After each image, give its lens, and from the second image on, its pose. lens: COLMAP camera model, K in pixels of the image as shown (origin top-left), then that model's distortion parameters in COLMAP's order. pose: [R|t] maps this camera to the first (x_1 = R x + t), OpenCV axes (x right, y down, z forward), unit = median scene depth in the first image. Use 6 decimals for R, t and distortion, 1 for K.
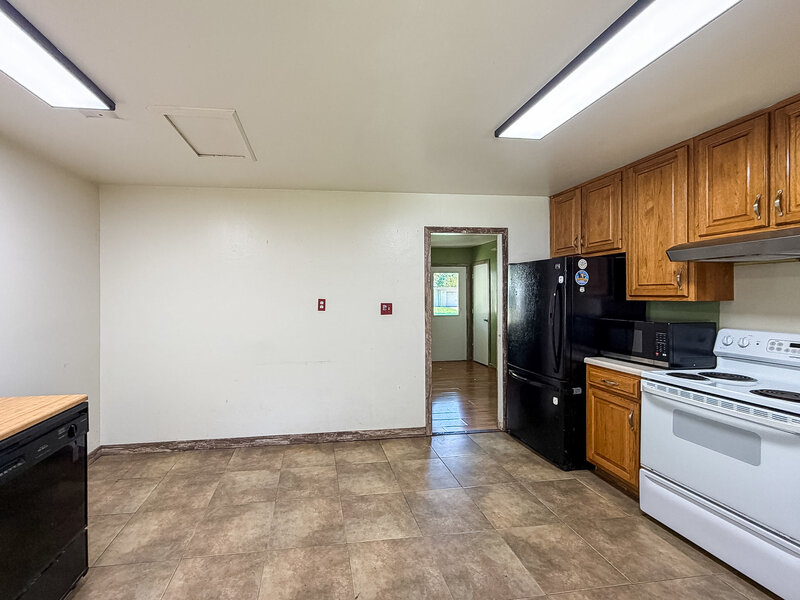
lens RADIAL K [[337.9, 0, 359.4], [0, 337.9, 290.0], [0, 0, 1]] dist [0.000165, 0.000051]
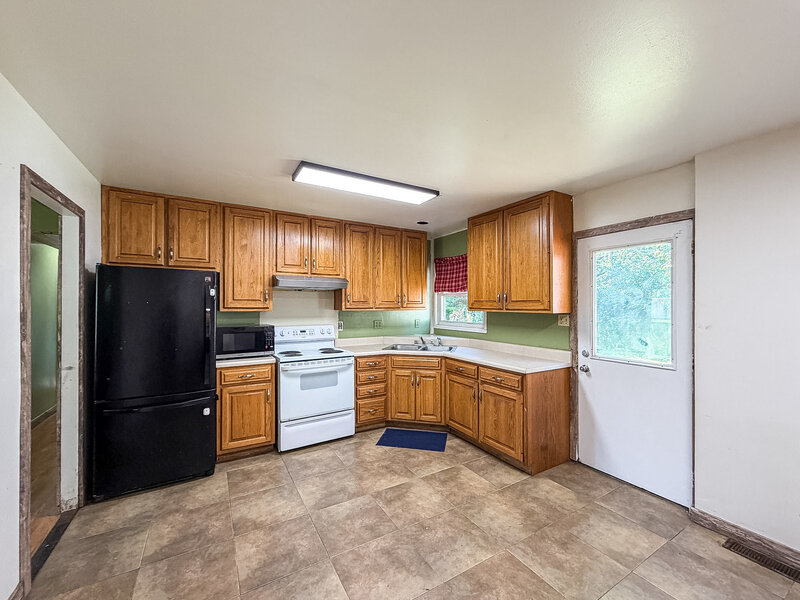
lens RADIAL K [[307.6, 0, 400.0], [0, 307.6, 300.0], [0, 0, 1]] dist [0.000315, 0.000141]
pose [[-0.362760, 0.025954, 0.931521, -0.538067], [-0.011024, 0.999423, -0.032139, 0.018684], [-0.931817, -0.021928, -0.362265, 0.865569]]
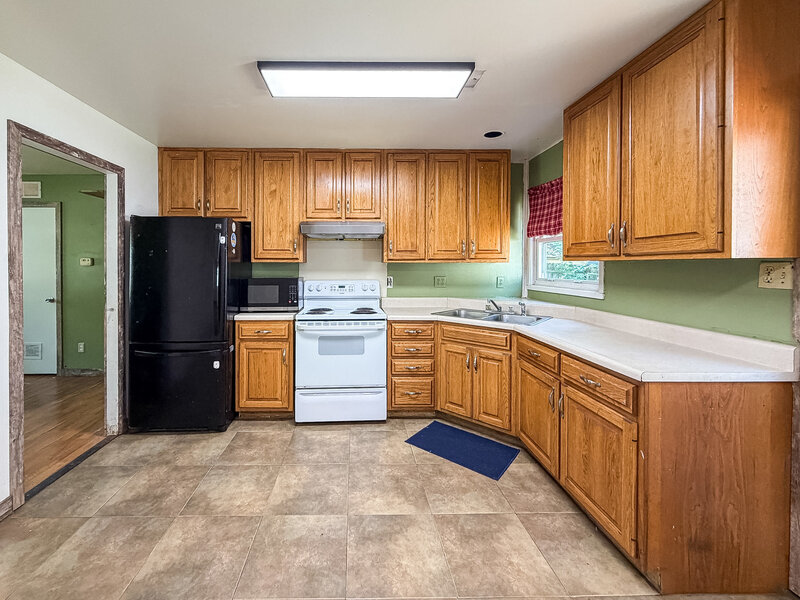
lens RADIAL K [[327.5, 0, 365.7], [0, 327.5, 266.1], [0, 0, 1]] dist [0.000961, 0.000099]
pose [[0.124603, 0.008153, 0.992173, -0.323950], [-0.015848, 0.999855, -0.006226, 0.048413], [-0.992080, -0.014949, 0.124714, 0.500295]]
